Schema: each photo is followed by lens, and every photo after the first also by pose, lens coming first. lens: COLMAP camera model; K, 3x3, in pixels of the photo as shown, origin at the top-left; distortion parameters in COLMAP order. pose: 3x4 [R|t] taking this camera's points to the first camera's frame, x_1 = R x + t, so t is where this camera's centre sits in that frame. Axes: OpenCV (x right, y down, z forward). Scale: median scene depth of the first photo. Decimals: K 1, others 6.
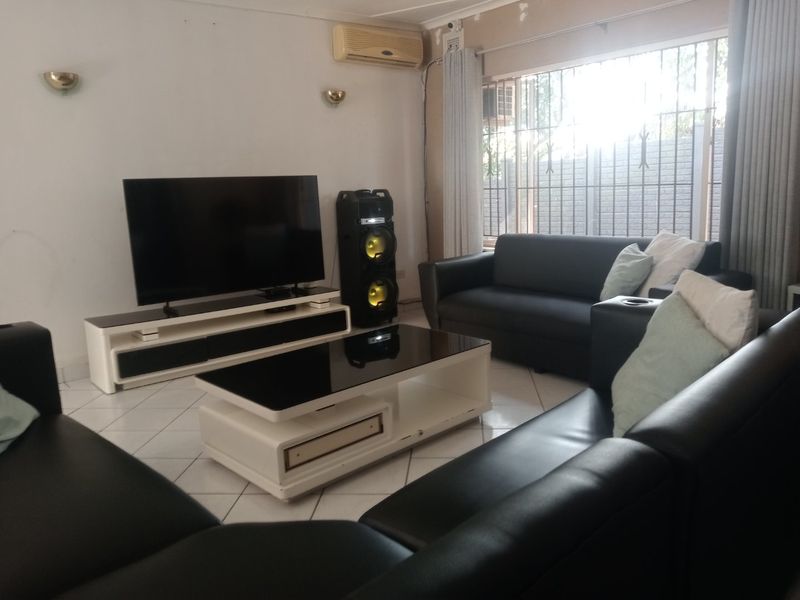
lens RADIAL K [[632.3, 0, 396.7], [0, 632.3, 297.3], [0, 0, 1]] dist [0.002121, -0.005027]
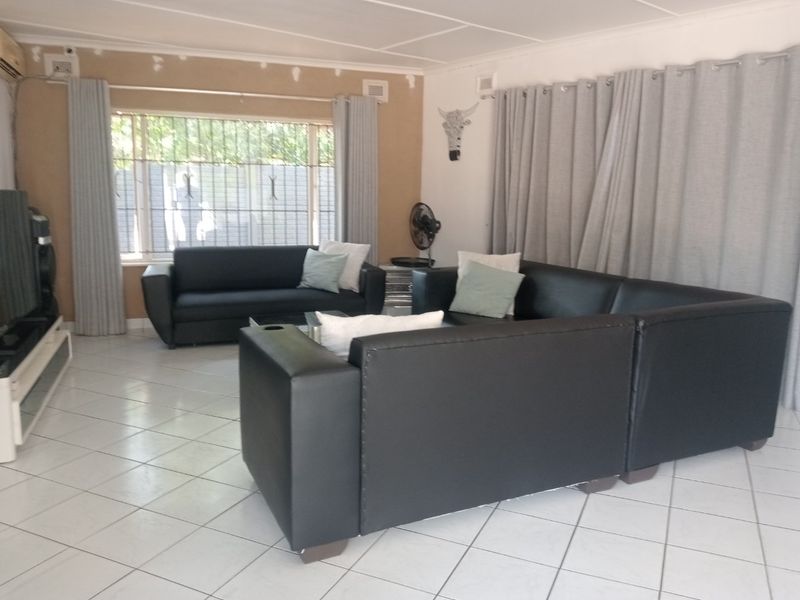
lens RADIAL K [[632.3, 0, 401.8], [0, 632.3, 302.4], [0, 0, 1]] dist [0.002121, -0.005027]
pose [[0.345506, -0.108887, 0.932078, -0.765752], [0.140687, 0.988030, 0.063273, -0.014039], [-0.927811, 0.109270, 0.356689, 0.182428]]
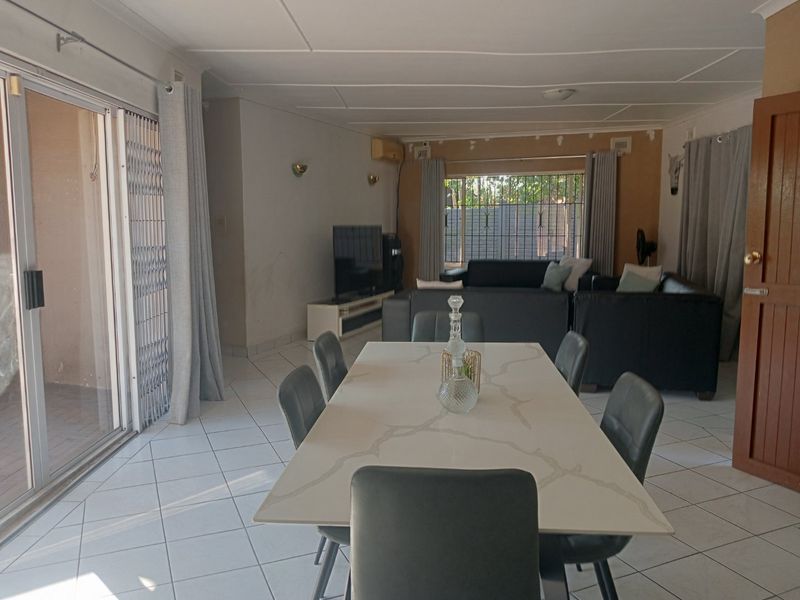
lens RADIAL K [[632.3, 0, 402.7], [0, 632.3, 300.4], [0, 0, 1]] dist [0.002121, -0.005027]
pose [[0.871222, -0.023811, 0.490312, -0.892381], [0.058352, 0.996764, -0.055280, 0.108422], [-0.487409, 0.076772, 0.869792, -0.507284]]
